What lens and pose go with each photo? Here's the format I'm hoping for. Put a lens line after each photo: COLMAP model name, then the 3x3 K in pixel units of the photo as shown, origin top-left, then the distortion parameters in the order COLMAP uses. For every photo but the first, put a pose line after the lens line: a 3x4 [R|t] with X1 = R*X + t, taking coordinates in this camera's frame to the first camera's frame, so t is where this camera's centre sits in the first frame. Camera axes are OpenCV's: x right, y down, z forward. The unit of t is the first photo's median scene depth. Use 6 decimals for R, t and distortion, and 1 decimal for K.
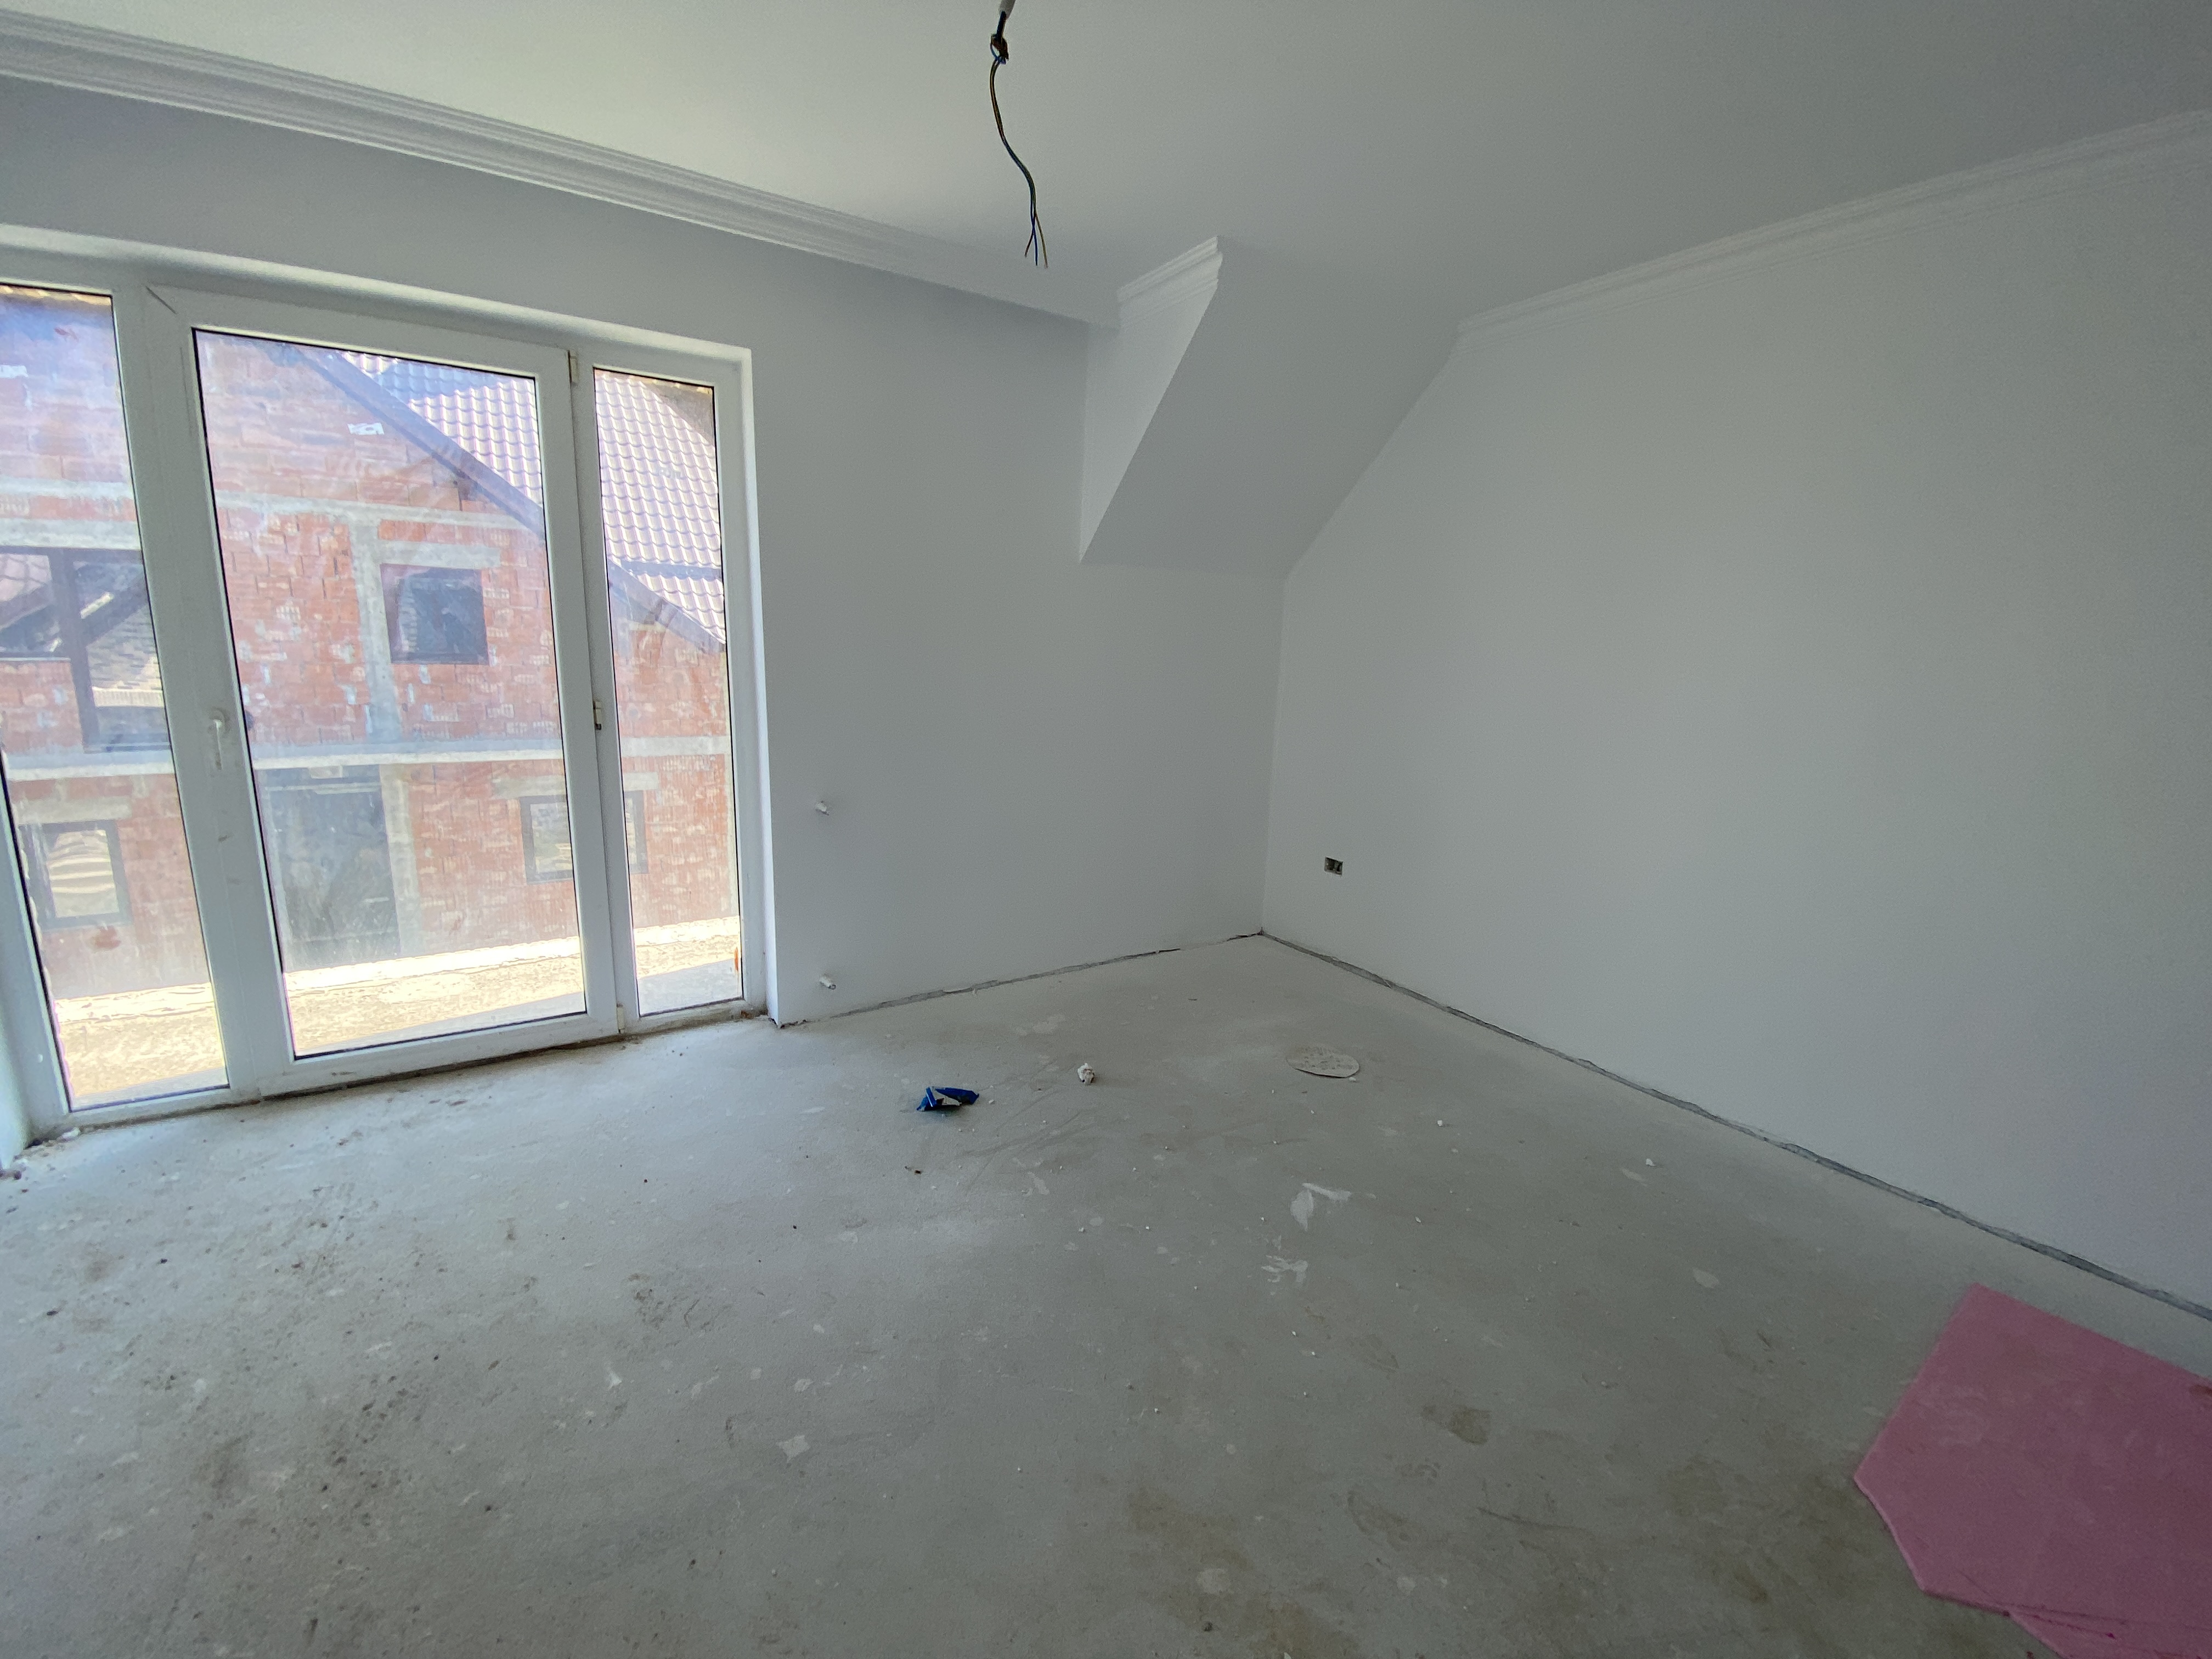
lens RADIAL K [[928.4, 0, 1106.0], [0, 928.4, 829.5], [0, 0, 1]] dist [-0.014492, -0.000285]
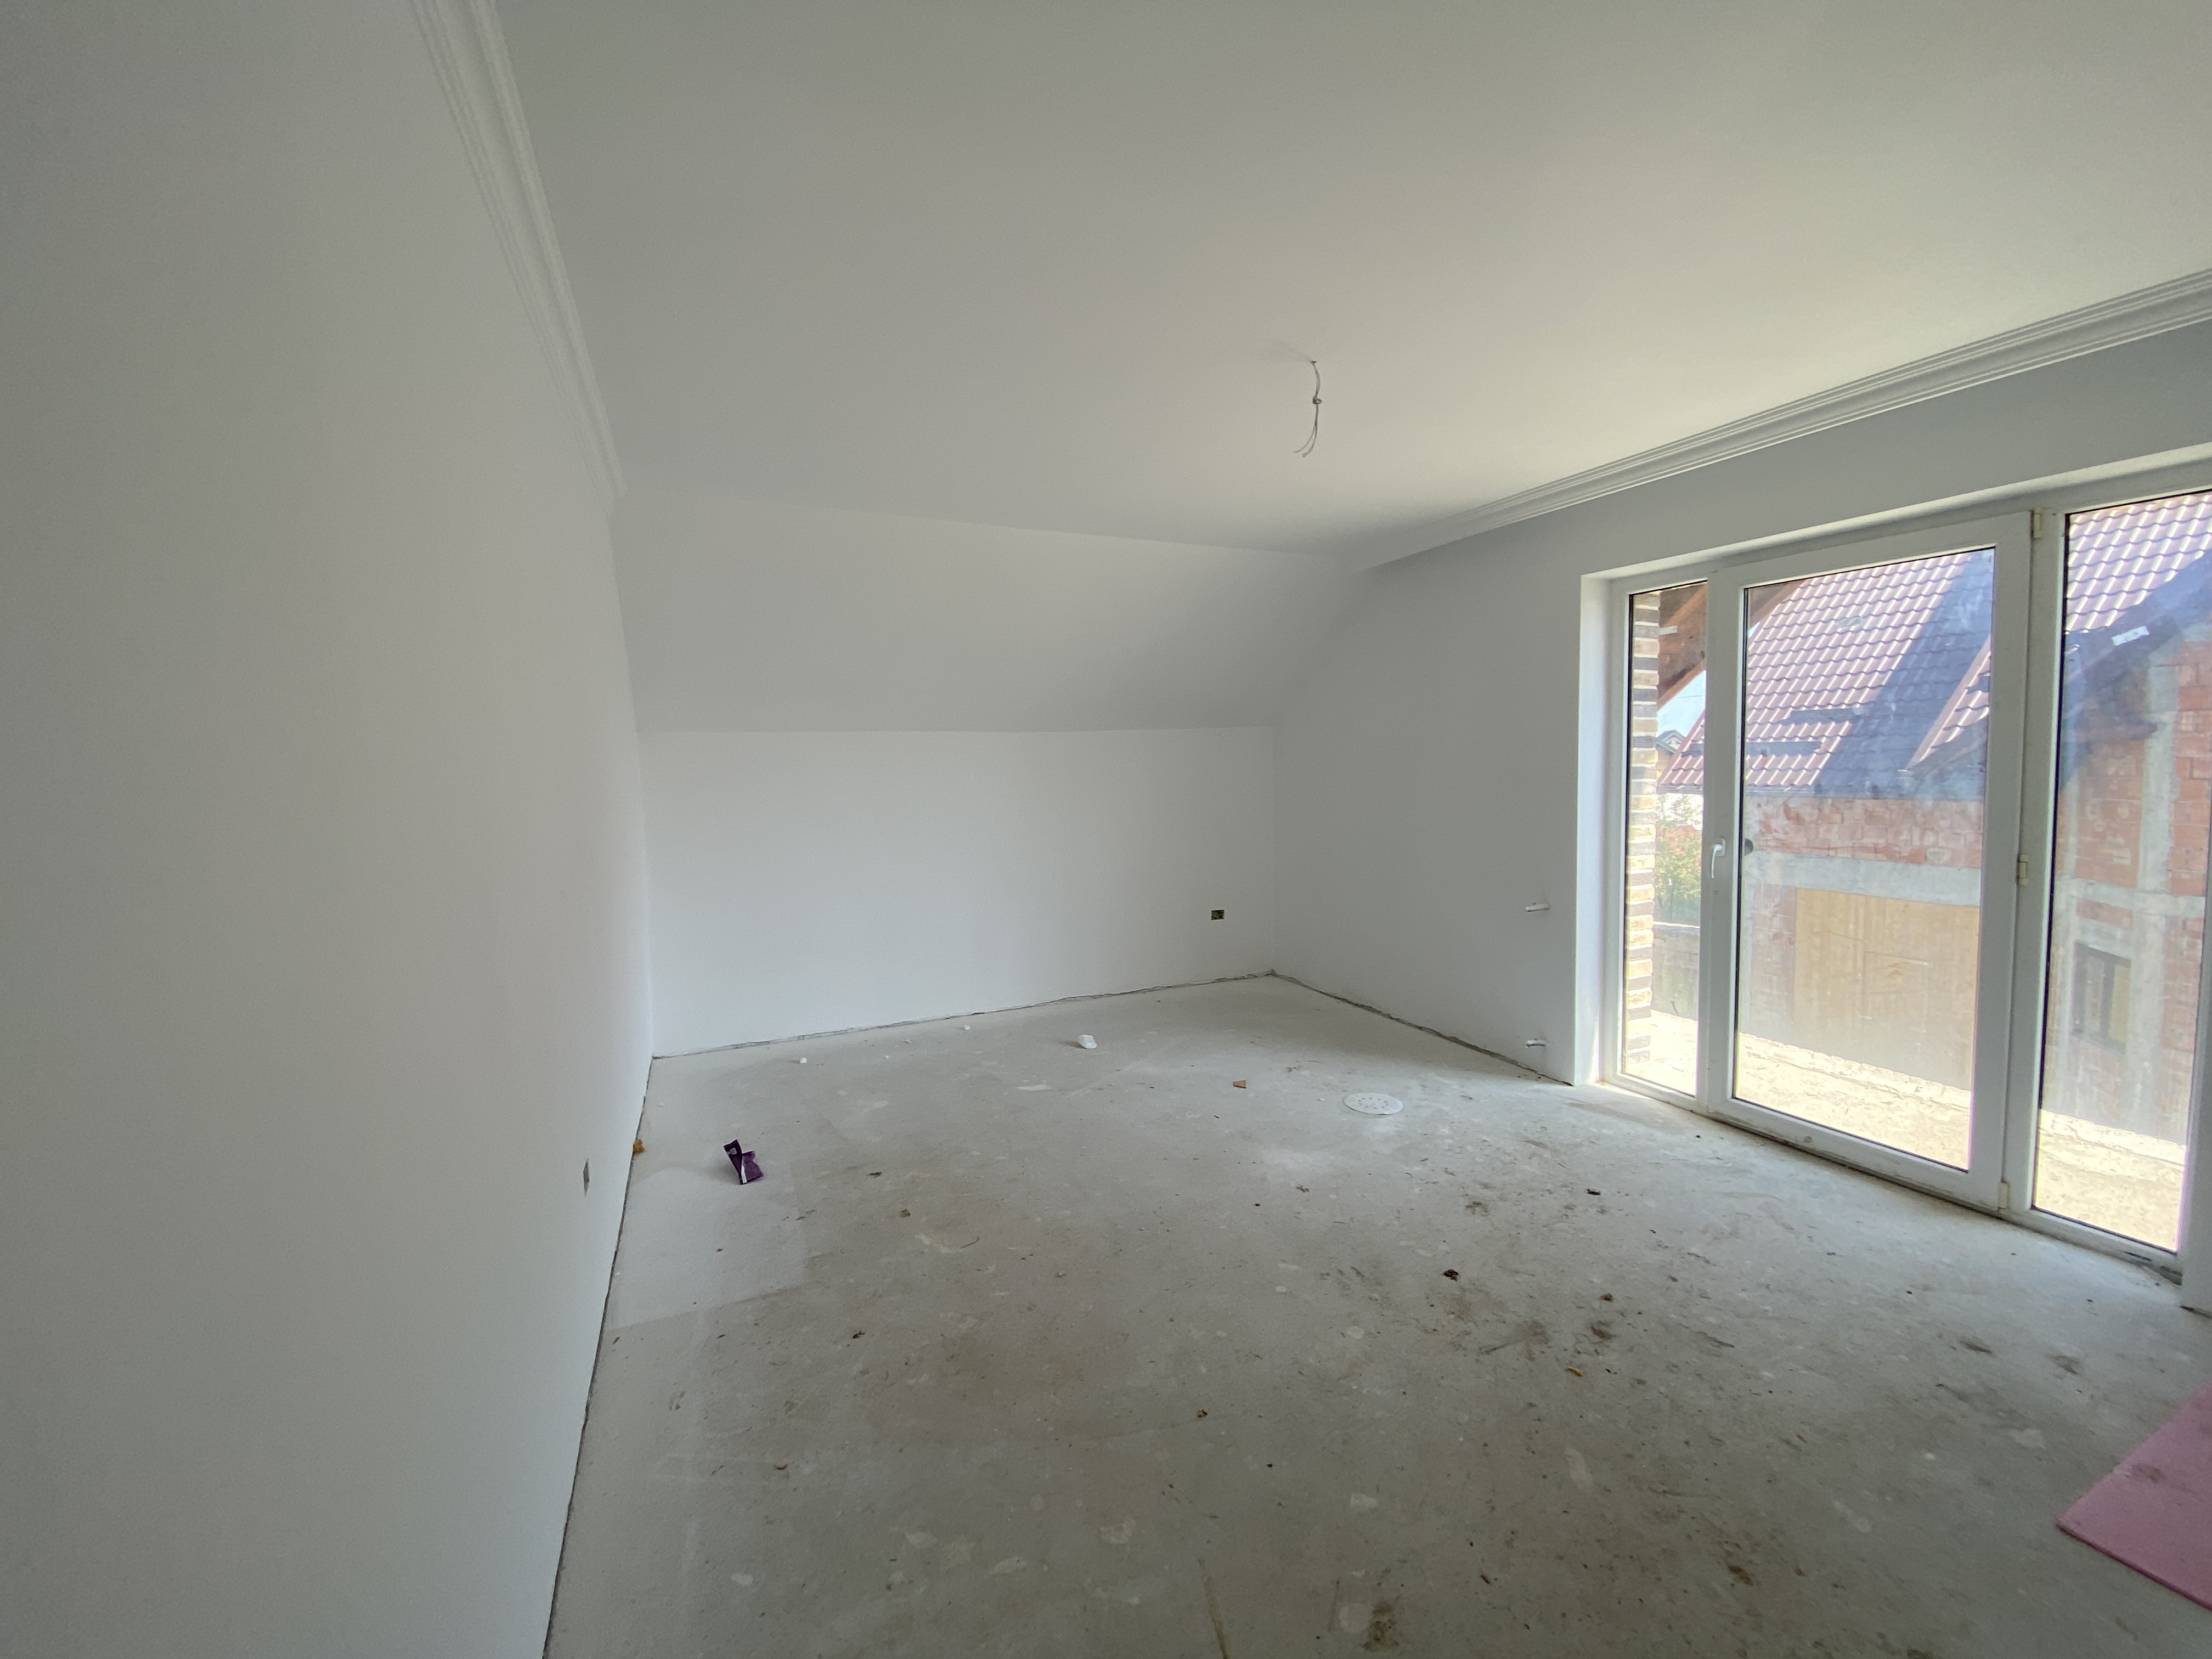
lens RADIAL K [[928.4, 0, 1106.0], [0, 928.4, 829.5], [0, 0, 1]] dist [-0.014492, -0.000285]
pose [[-0.158995, 0.037443, -0.986569, 0.559151], [-0.172052, 0.982939, 0.065033, -0.066753], [0.972172, 0.180081, -0.149840, 0.227920]]
